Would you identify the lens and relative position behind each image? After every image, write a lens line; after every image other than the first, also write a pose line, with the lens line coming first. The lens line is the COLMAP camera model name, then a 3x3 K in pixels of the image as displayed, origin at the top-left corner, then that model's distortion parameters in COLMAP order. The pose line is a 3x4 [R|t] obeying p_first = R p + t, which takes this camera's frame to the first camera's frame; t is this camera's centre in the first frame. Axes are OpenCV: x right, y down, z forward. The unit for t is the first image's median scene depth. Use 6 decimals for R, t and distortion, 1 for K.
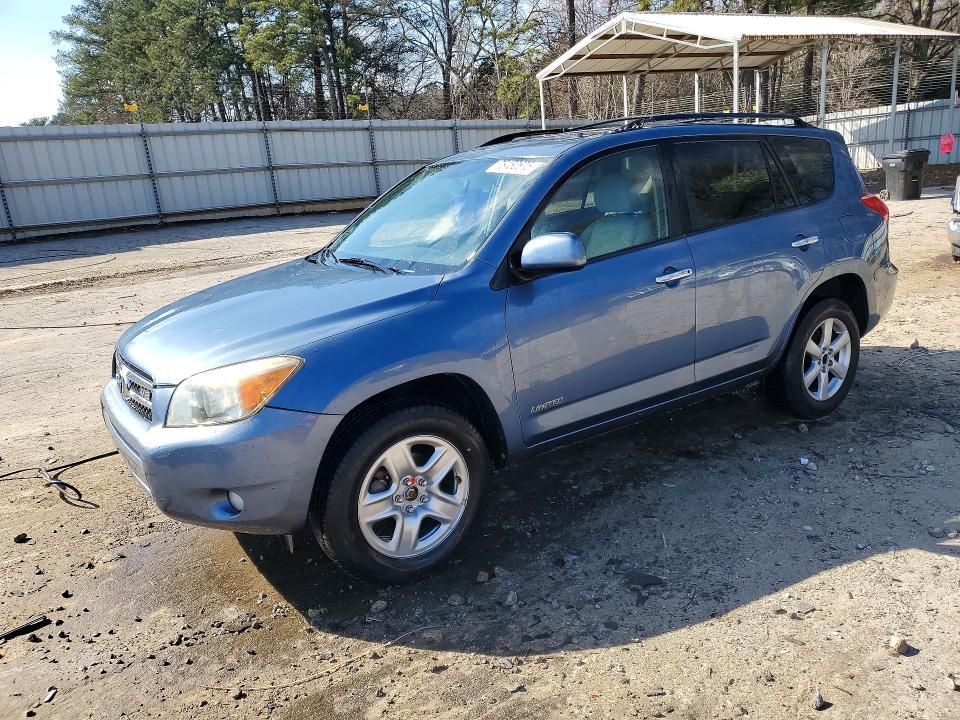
lens RADIAL K [[787.9, 0, 480.0], [0, 787.9, 360.0], [0, 0, 1]] dist [0.018464, -0.005051]
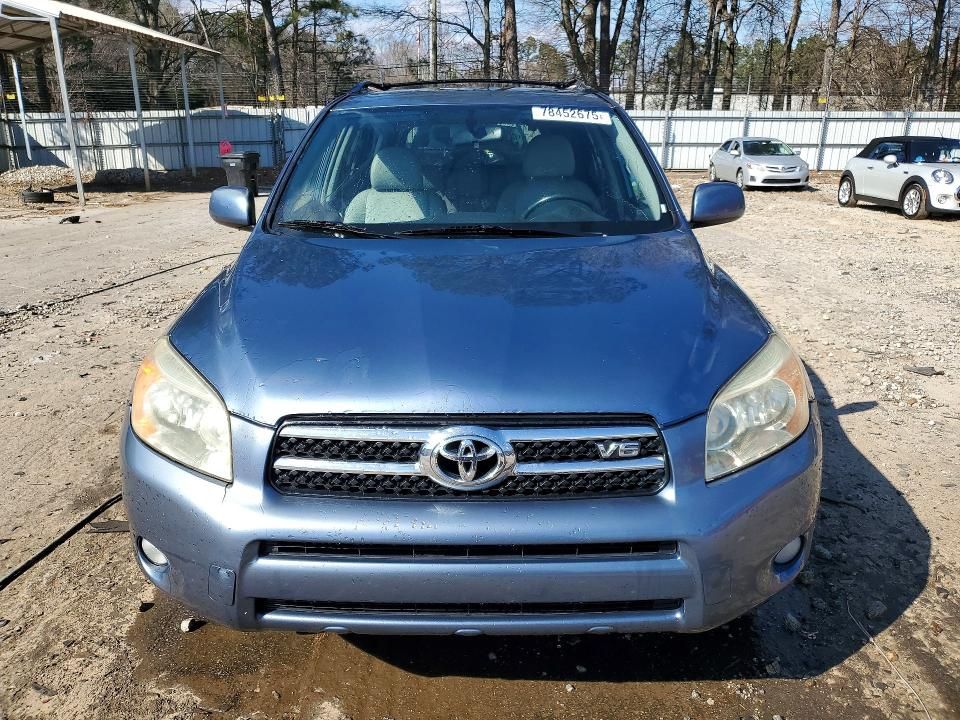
lens RADIAL K [[787.9, 0, 480.0], [0, 787.9, 360.0], [0, 0, 1]] dist [0.018464, -0.005051]
pose [[0.558381, -0.166746, 0.812654, -0.565866], [0.179892, 0.980620, 0.077605, -0.043169], [-0.809845, 0.102857, 0.577556, 0.470089]]
